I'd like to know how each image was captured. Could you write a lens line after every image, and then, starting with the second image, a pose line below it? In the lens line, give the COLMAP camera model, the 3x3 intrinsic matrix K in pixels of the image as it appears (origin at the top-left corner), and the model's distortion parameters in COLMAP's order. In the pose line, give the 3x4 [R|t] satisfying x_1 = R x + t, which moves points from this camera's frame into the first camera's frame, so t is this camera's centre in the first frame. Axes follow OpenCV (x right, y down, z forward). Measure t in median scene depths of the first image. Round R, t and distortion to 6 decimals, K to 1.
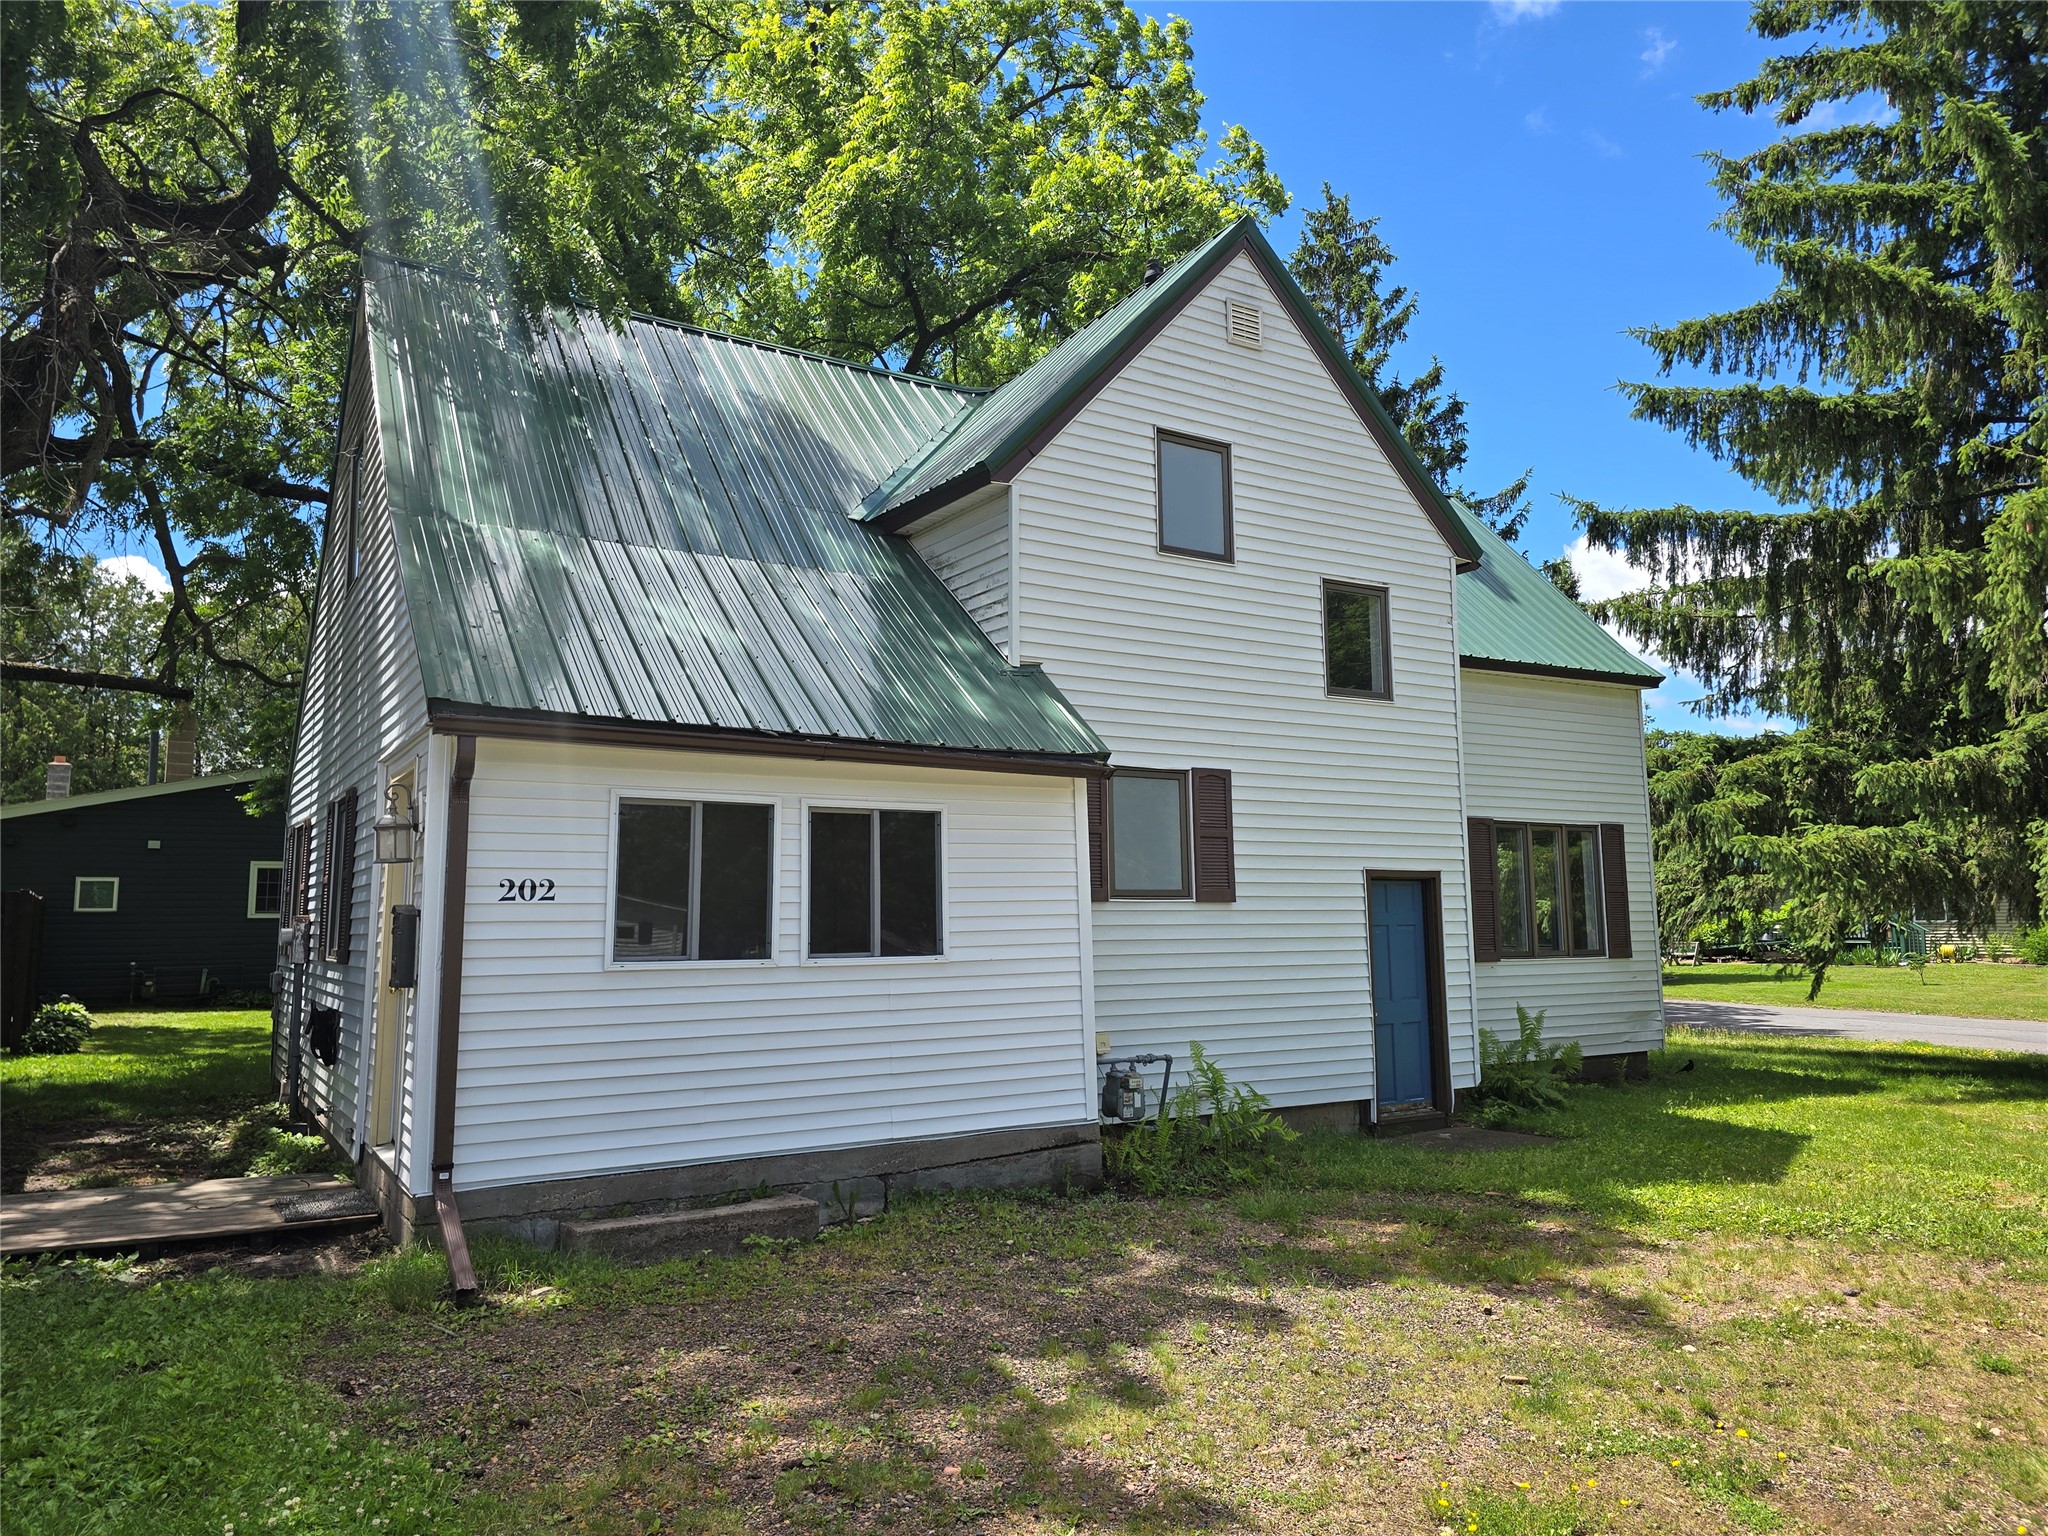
lens RADIAL K [[1380.6, 0, 1024.0], [0, 1380.6, 768.0], [0, 0, 1]] dist [0.049000, -0.060283]
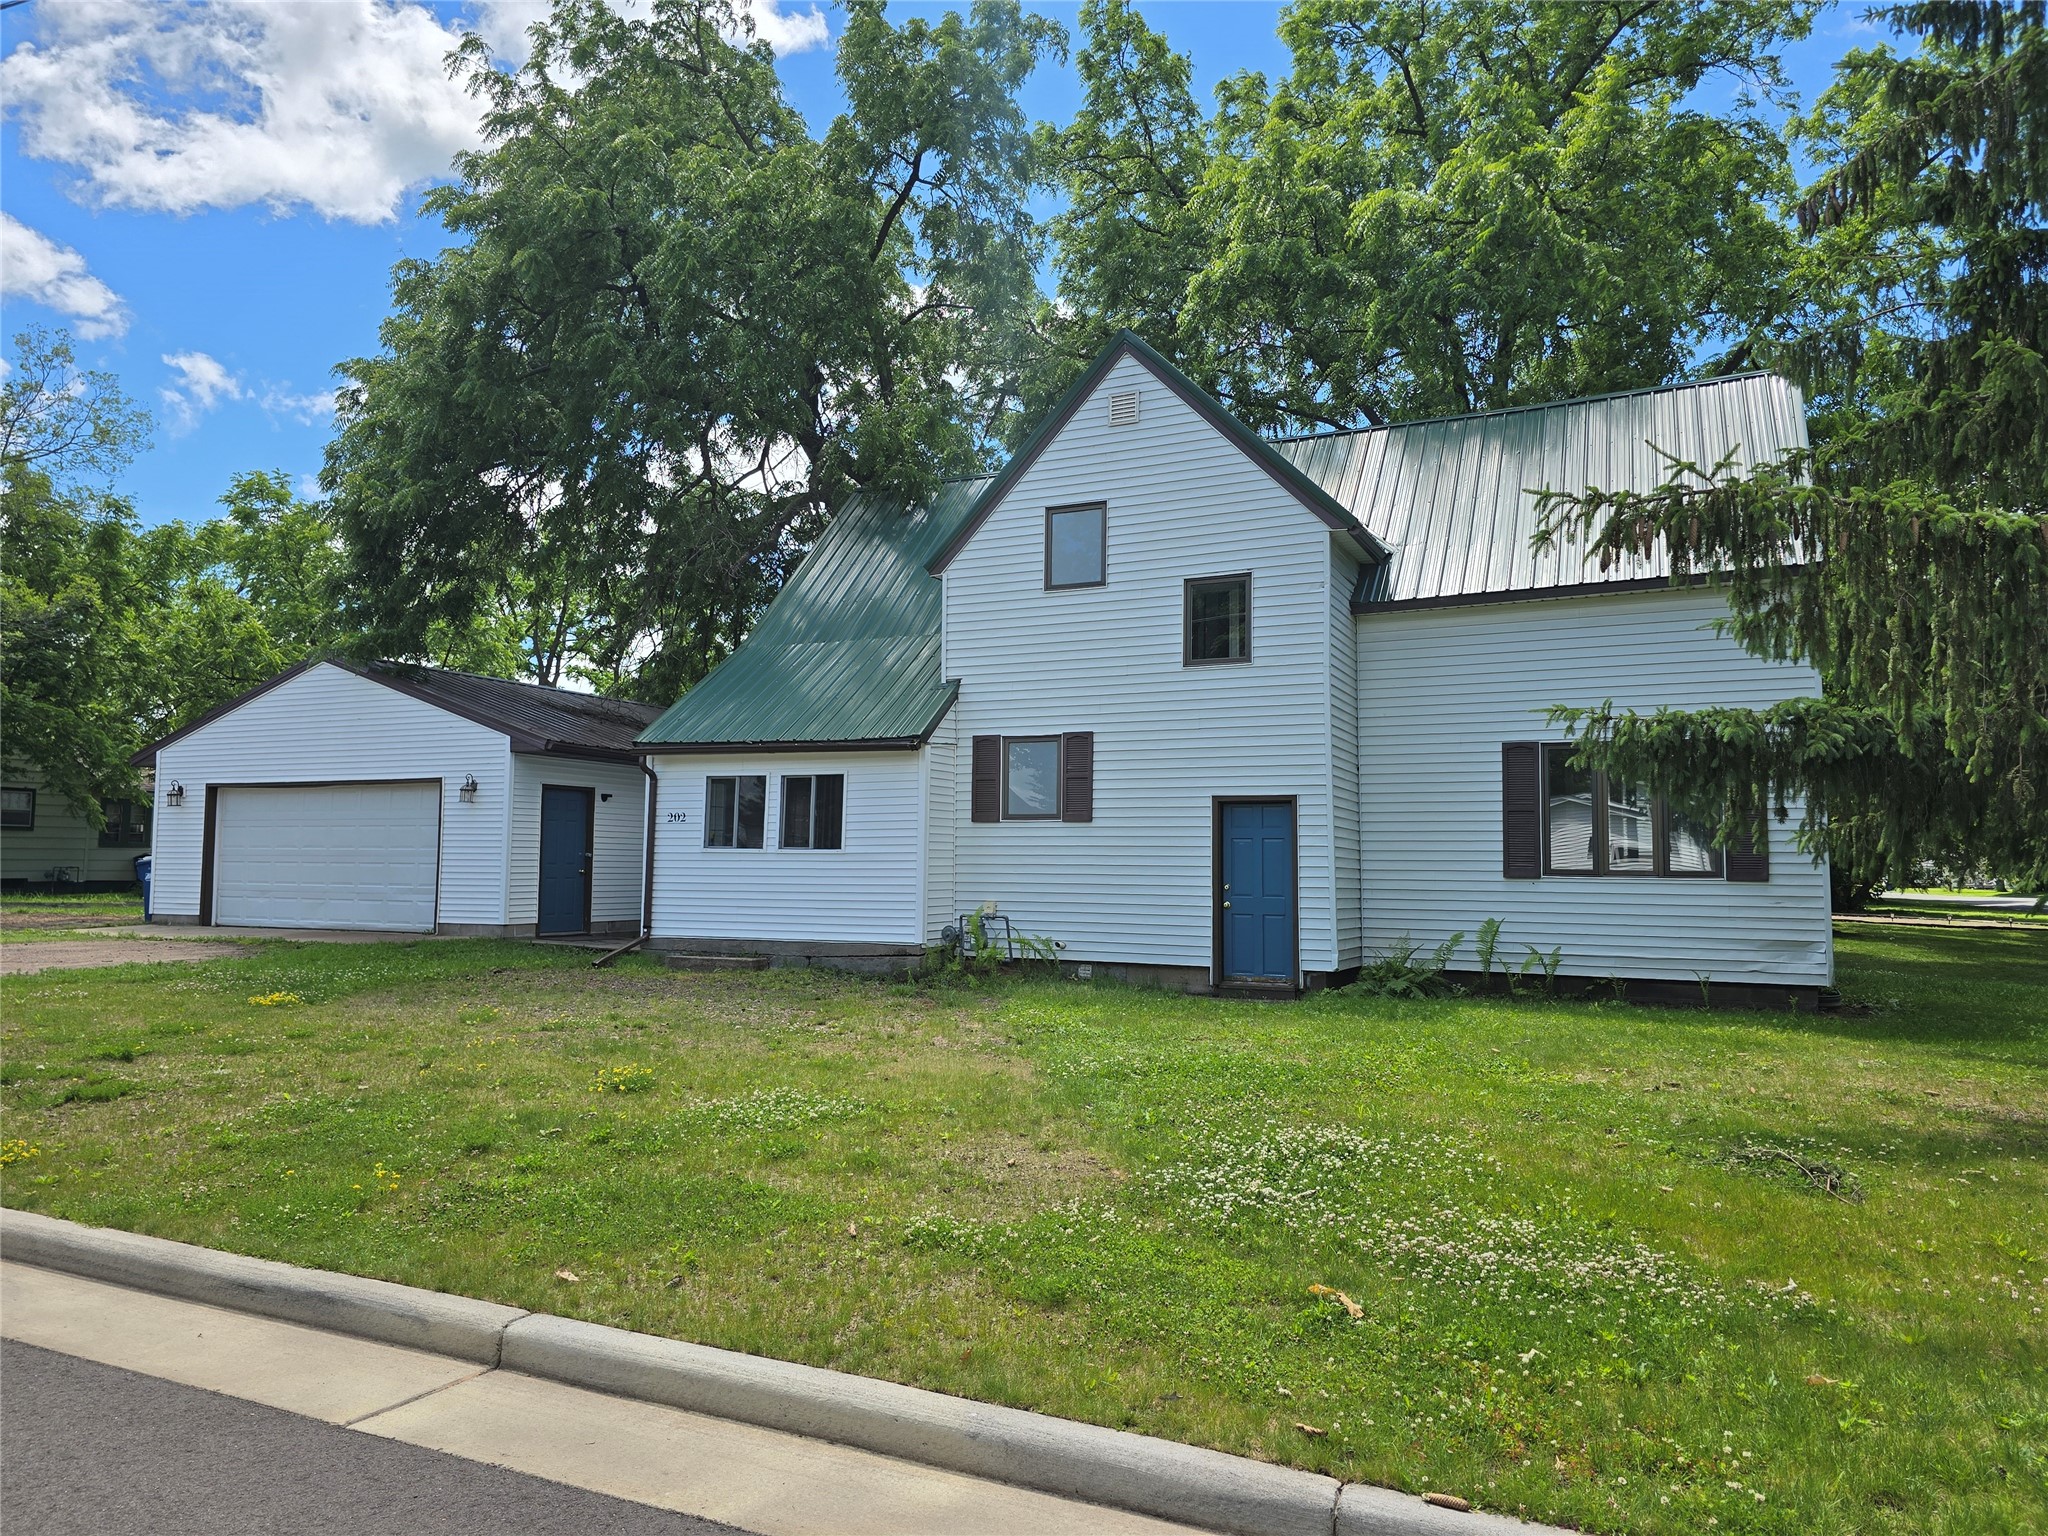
lens RADIAL K [[1380.6, 0, 1024.0], [0, 1380.6, 768.0], [0, 0, 1]] dist [0.049000, -0.060283]
pose [[0.543204, -0.044715, -0.838409, 1.257935], [0.077652, 0.996976, -0.002861, 0.037199], [0.836002, -0.063550, 0.545034, 0.132895]]
